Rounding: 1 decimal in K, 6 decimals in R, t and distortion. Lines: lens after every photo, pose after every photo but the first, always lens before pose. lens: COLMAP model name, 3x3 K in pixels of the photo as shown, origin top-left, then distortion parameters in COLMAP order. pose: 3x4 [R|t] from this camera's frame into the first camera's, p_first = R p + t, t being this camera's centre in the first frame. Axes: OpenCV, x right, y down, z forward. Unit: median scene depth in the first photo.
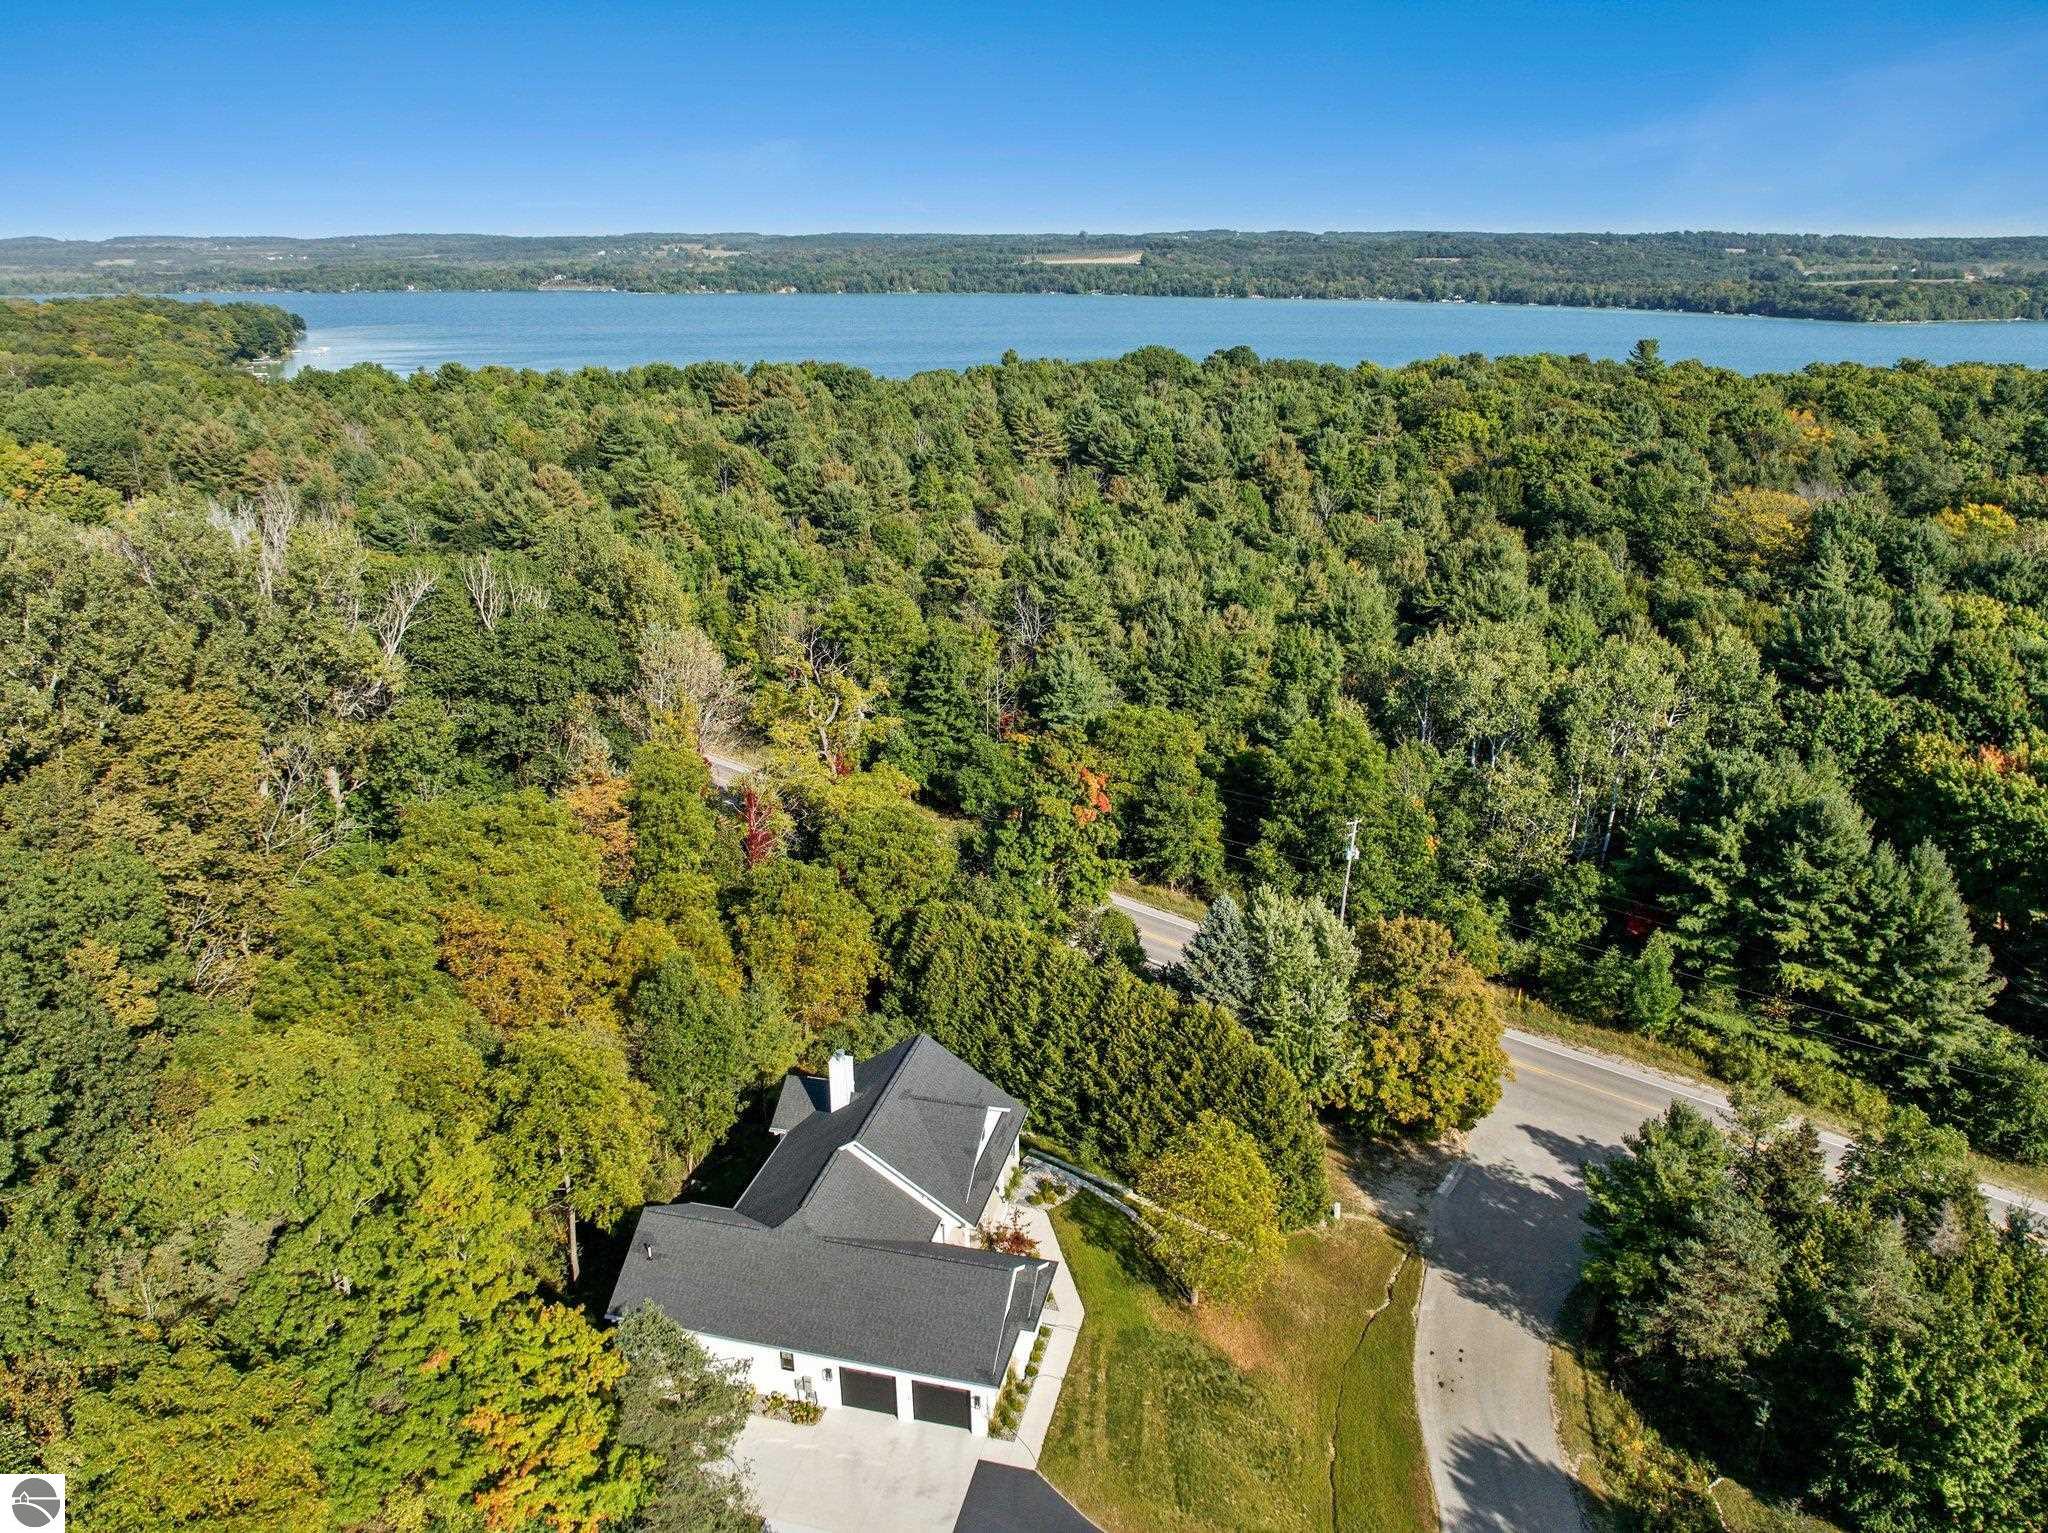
lens RADIAL K [[1434.6, 0, 1016.4], [0, 1434.6, 801.8], [0, 0, 1]] dist [-0.032247, -0.004609]
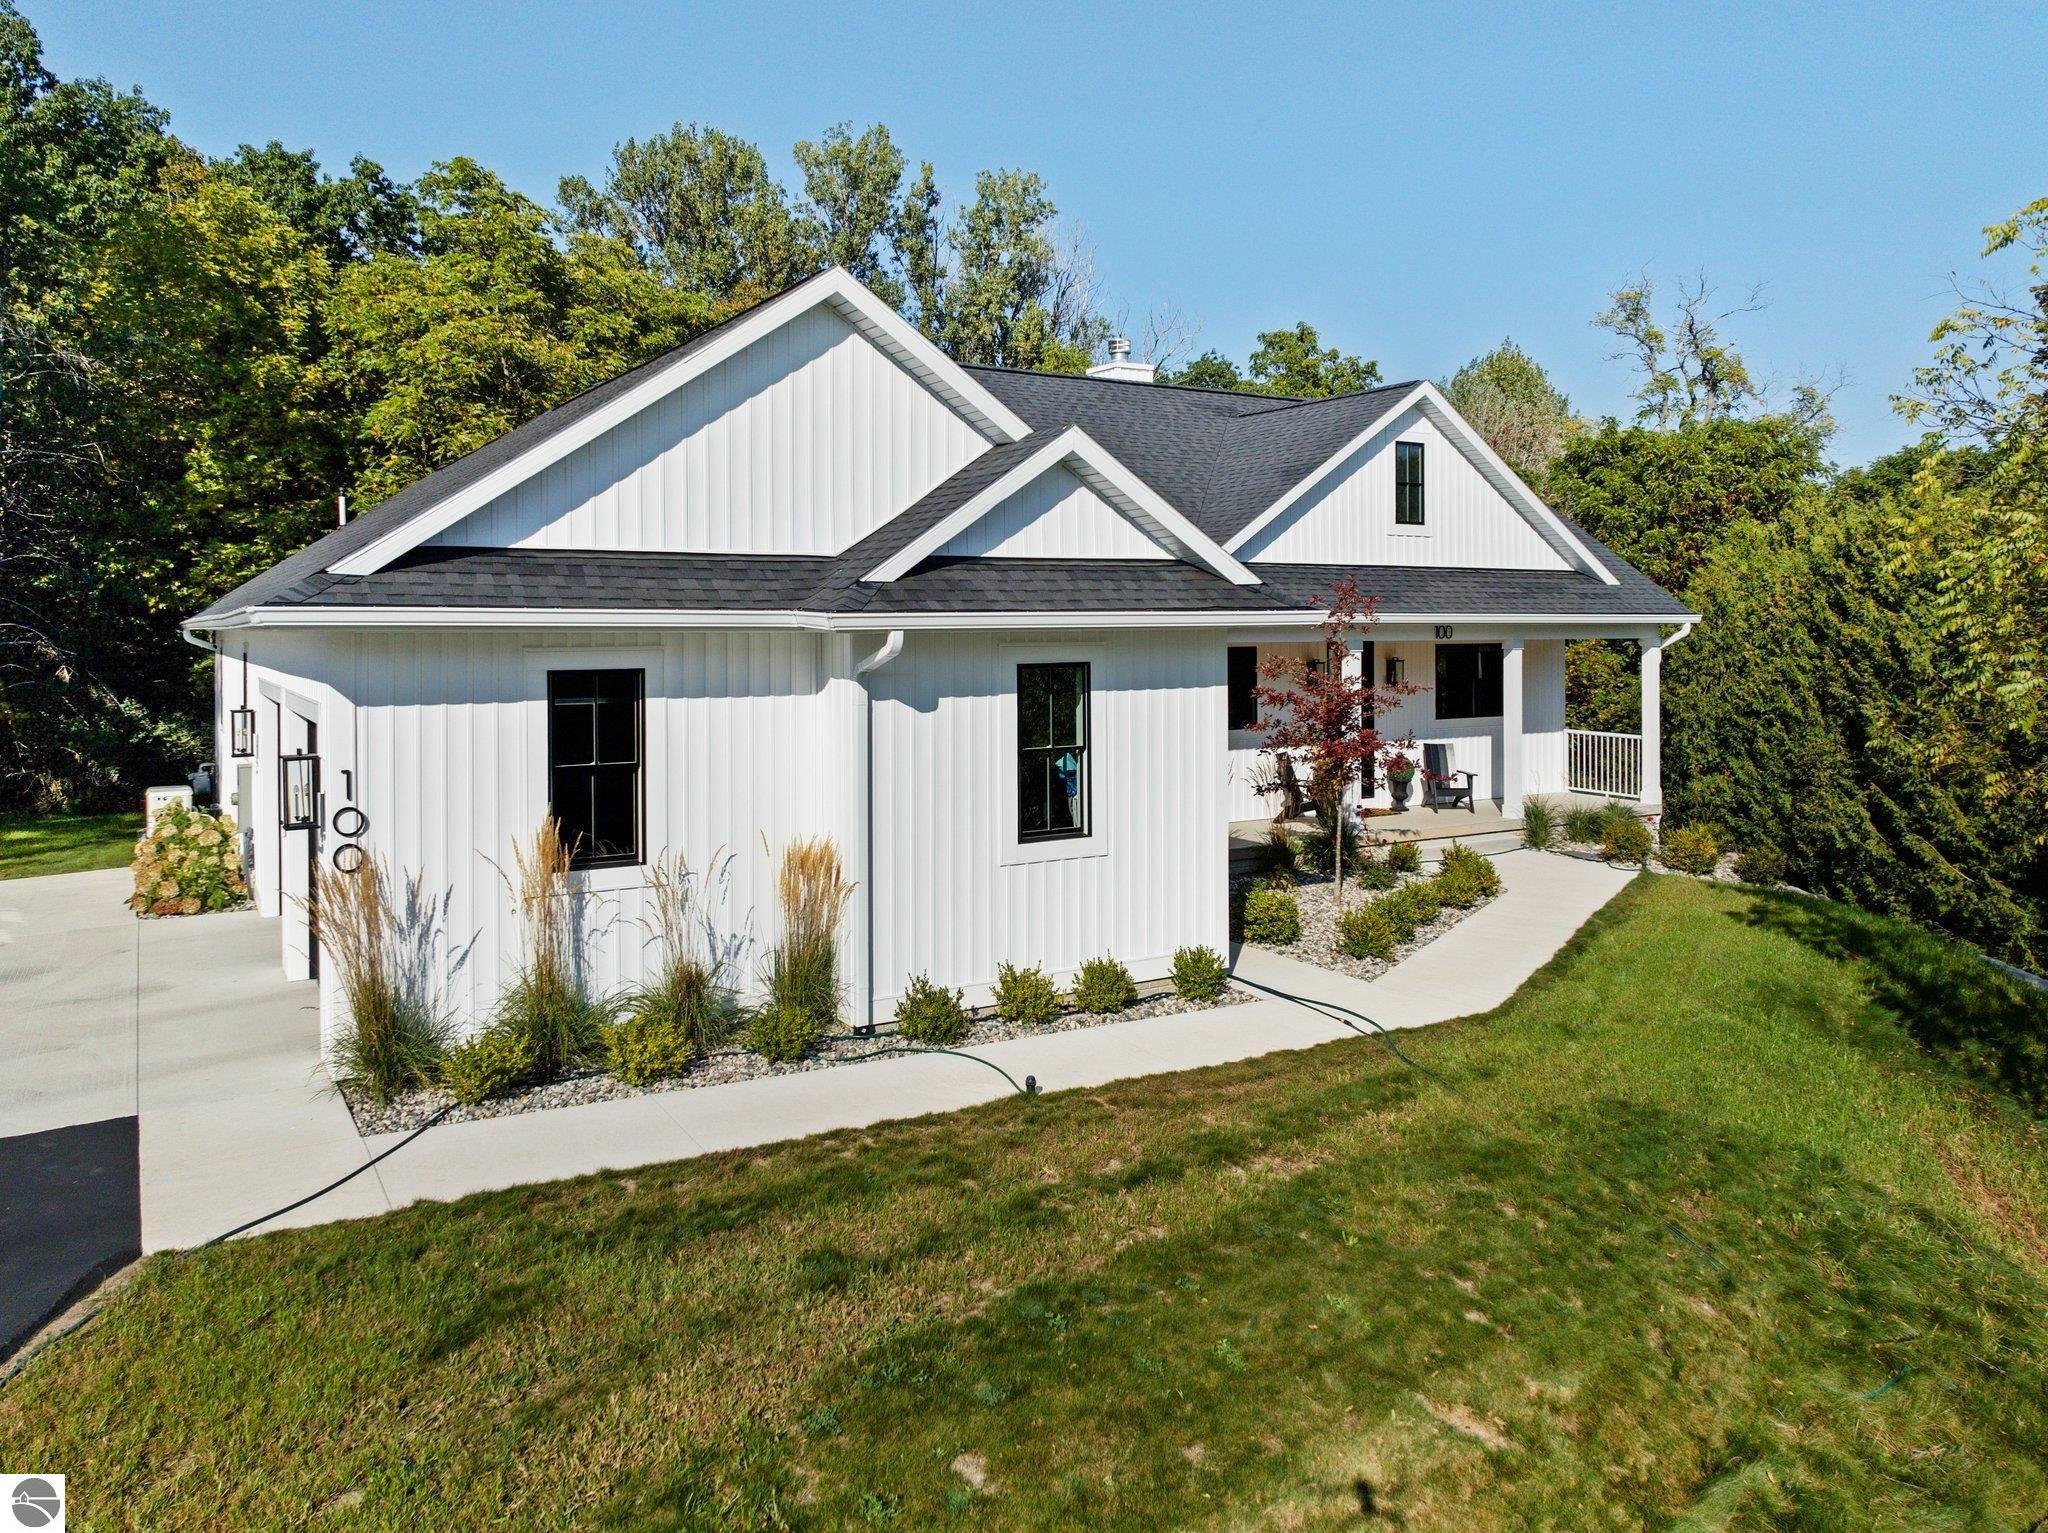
lens RADIAL K [[1475.3, 0, 1021.1], [0, 1475.3, 661.8], [0, 0, 1]] dist [-0.040711, 0.005493]
pose [[0.708704, 0.013868, -0.705369, 0.143620], [-0.256071, 0.936681, -0.238866, 0.394965], [0.657393, 0.349910, 0.667381, 0.862073]]
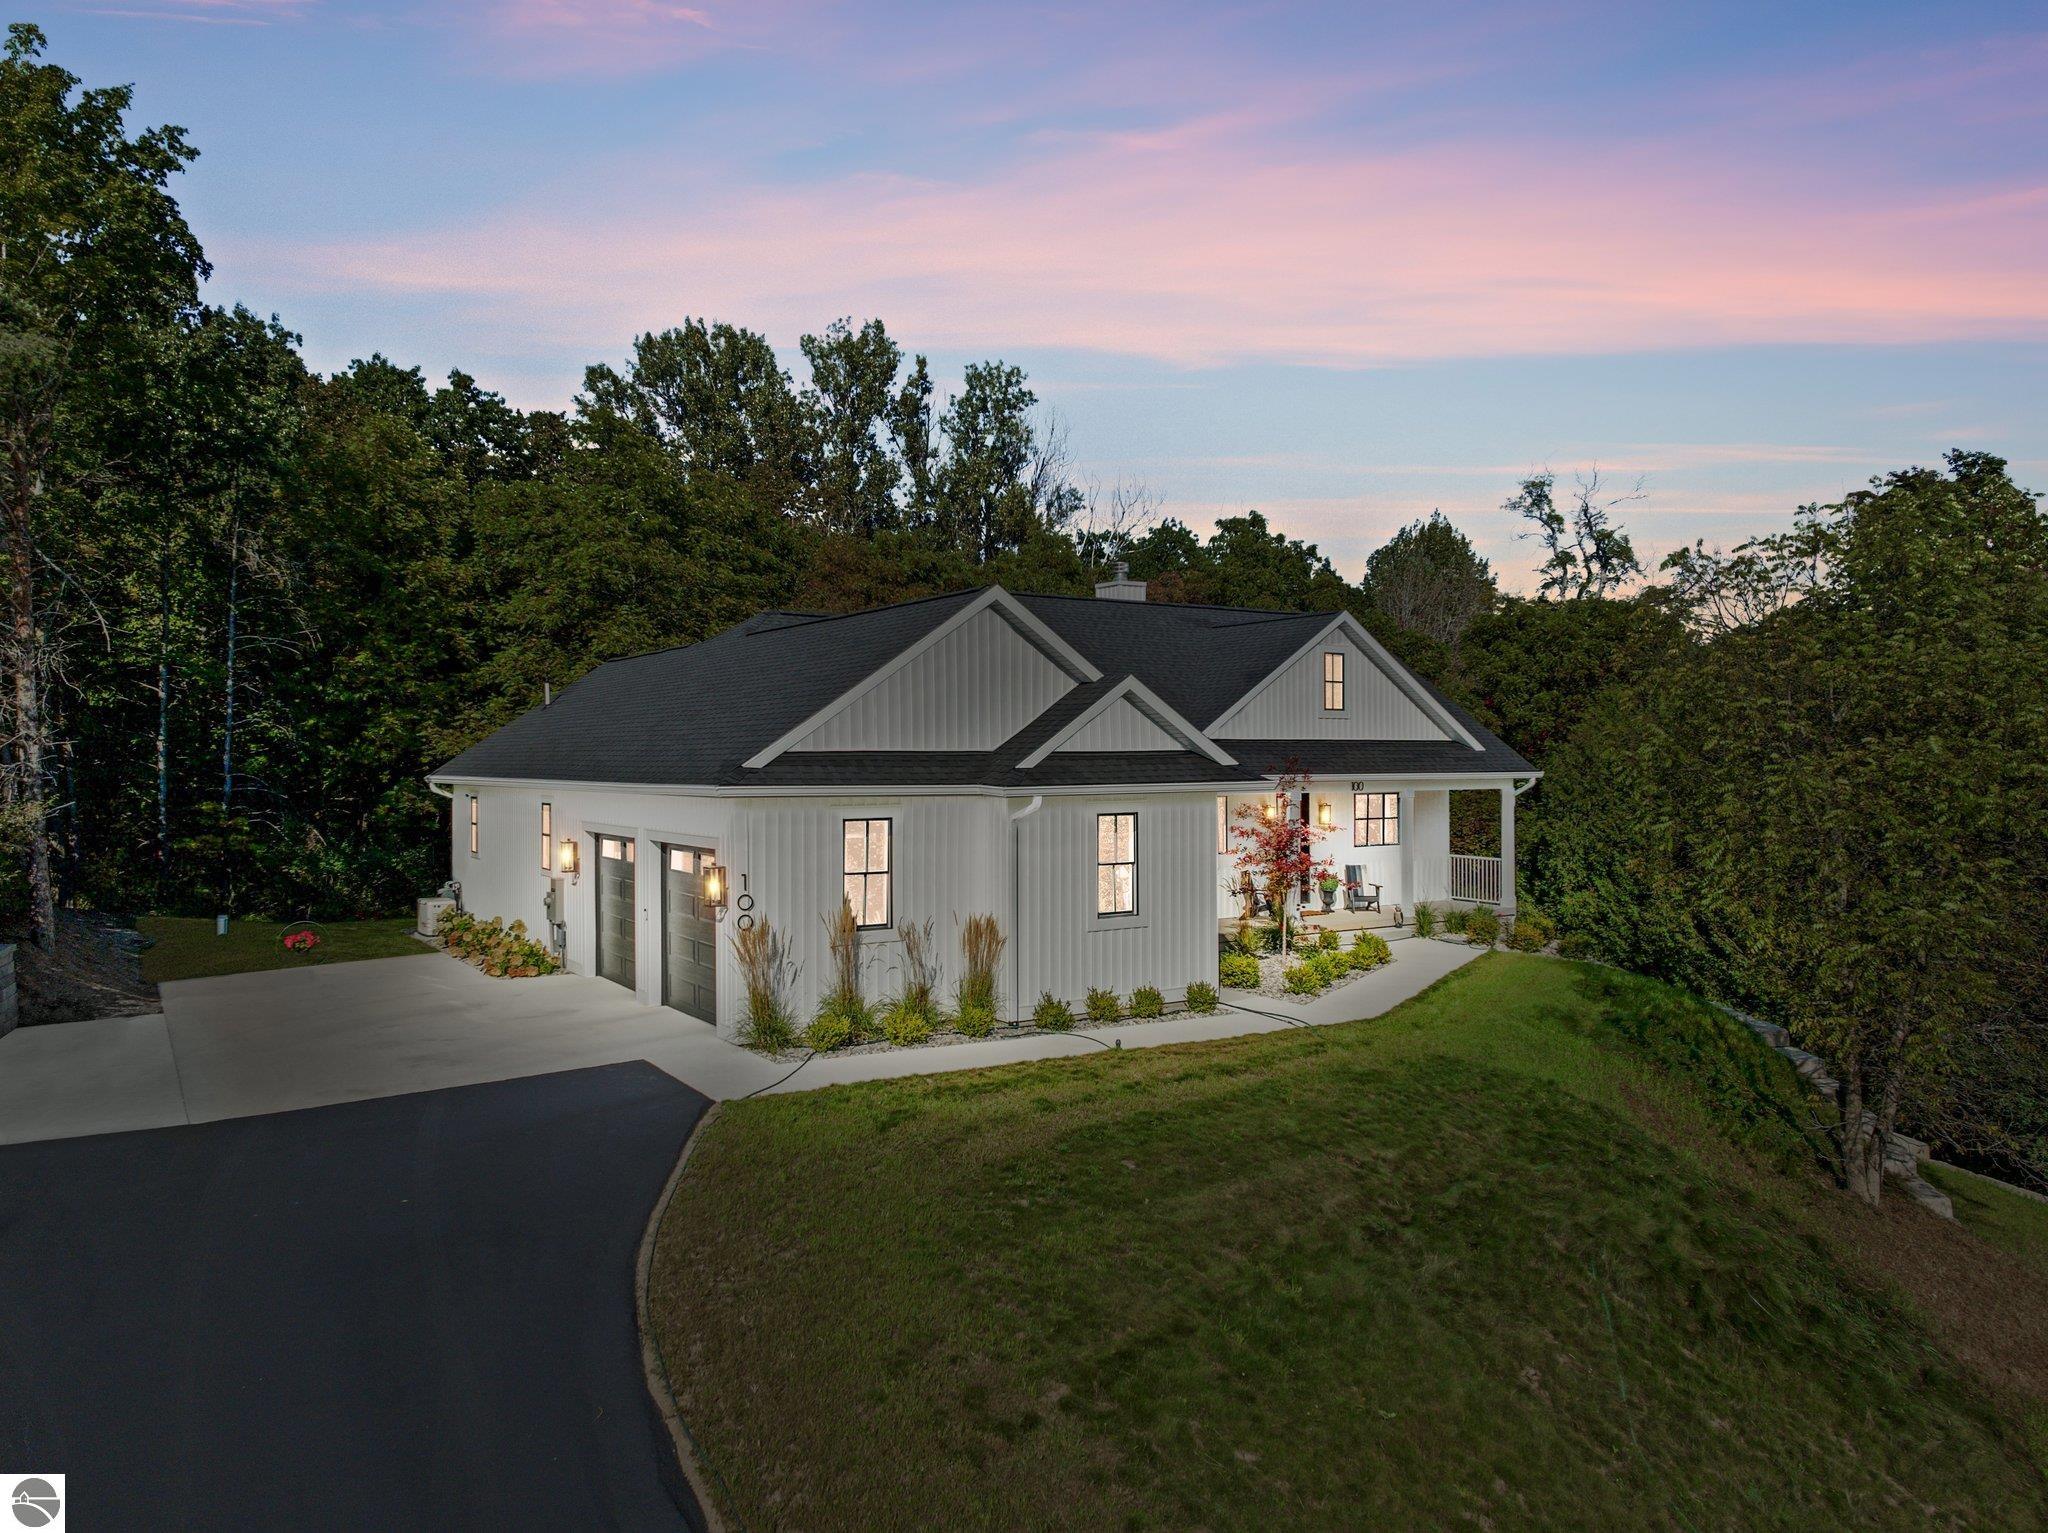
lens RADIAL K [[1434.6, 0, 1016.4], [0, 1434.6, 801.8], [0, 0, 1]] dist [-0.032247, -0.004609]
pose [[0.727680, 0.016120, -0.685728, 0.212453], [-0.248185, 0.938175, -0.241314, 0.428047], [0.639443, 0.345786, 0.686691, 0.760085]]
